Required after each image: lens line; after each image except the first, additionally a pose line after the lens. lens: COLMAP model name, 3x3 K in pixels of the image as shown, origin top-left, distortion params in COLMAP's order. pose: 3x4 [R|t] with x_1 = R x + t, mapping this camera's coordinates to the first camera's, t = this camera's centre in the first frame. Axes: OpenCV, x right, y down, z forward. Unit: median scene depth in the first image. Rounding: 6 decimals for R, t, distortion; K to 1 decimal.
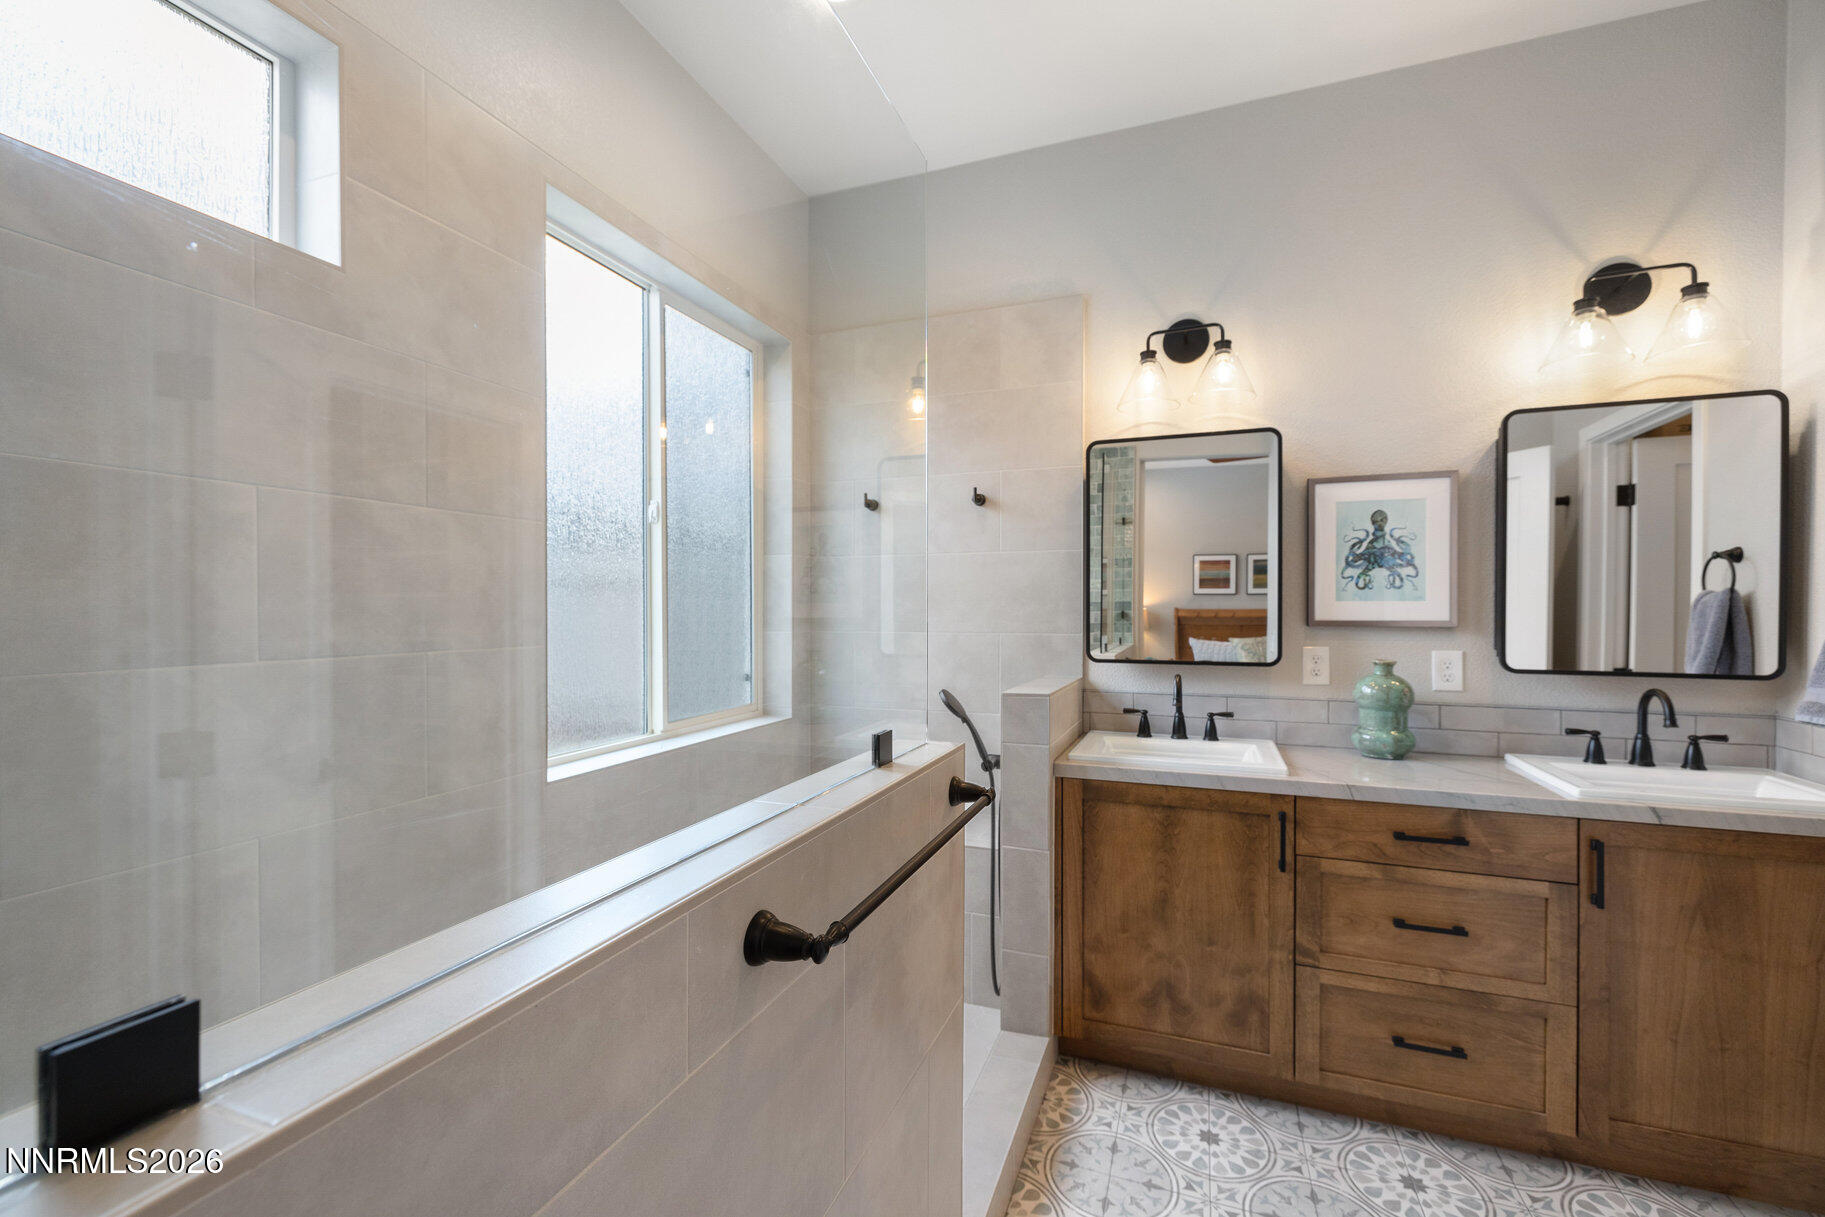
lens RADIAL K [[761.9, 0, 911.9], [0, 761.9, 614.1], [0, 0, 1]] dist [0.001094, 0.000535]
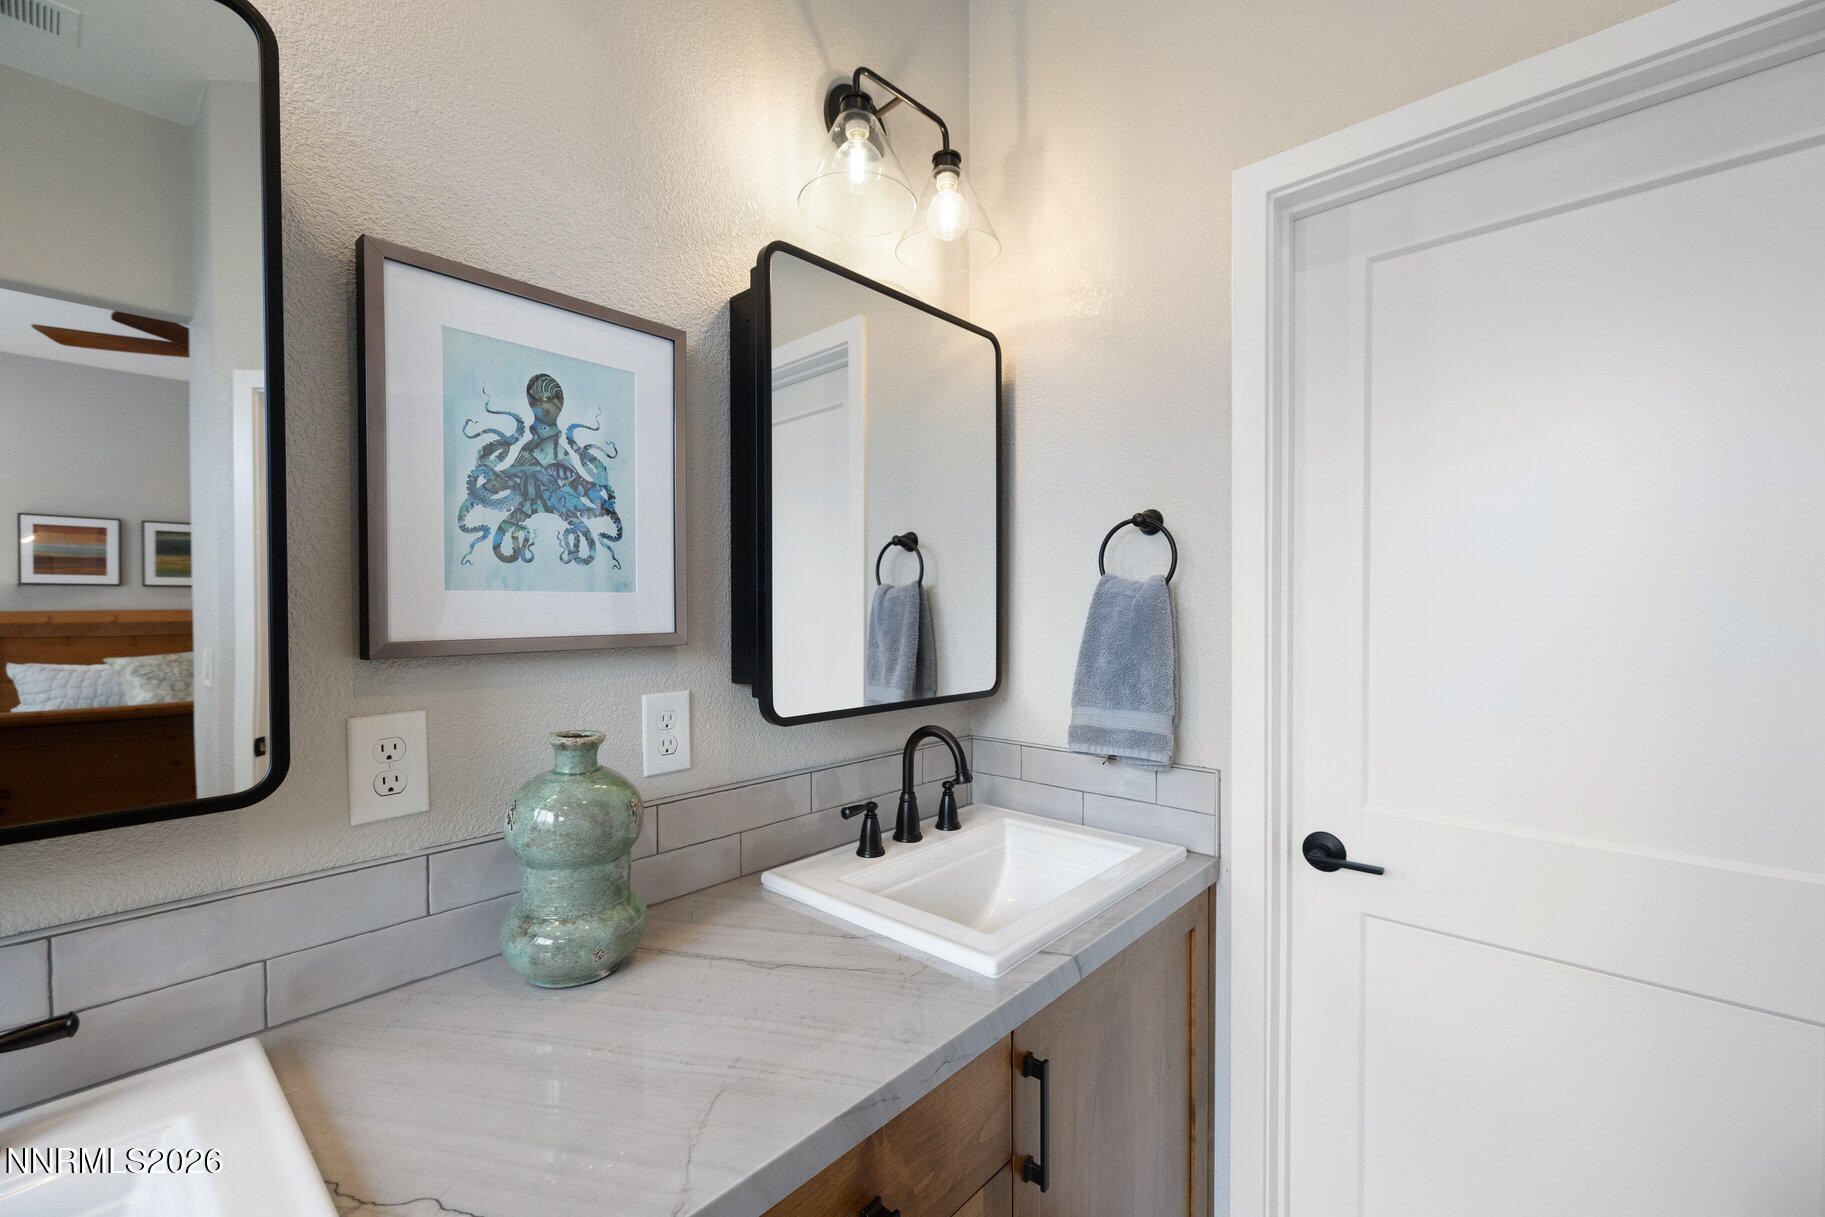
lens RADIAL K [[761.9, 0, 911.9], [0, 761.9, 614.1], [0, 0, 1]] dist [0.001094, 0.000535]
pose [[0.360306, -0.013396, 0.932738, 0.293121], [0.011404, 0.999885, 0.009956, -0.006281], [-0.932764, 0.007050, 0.360418, 0.662543]]
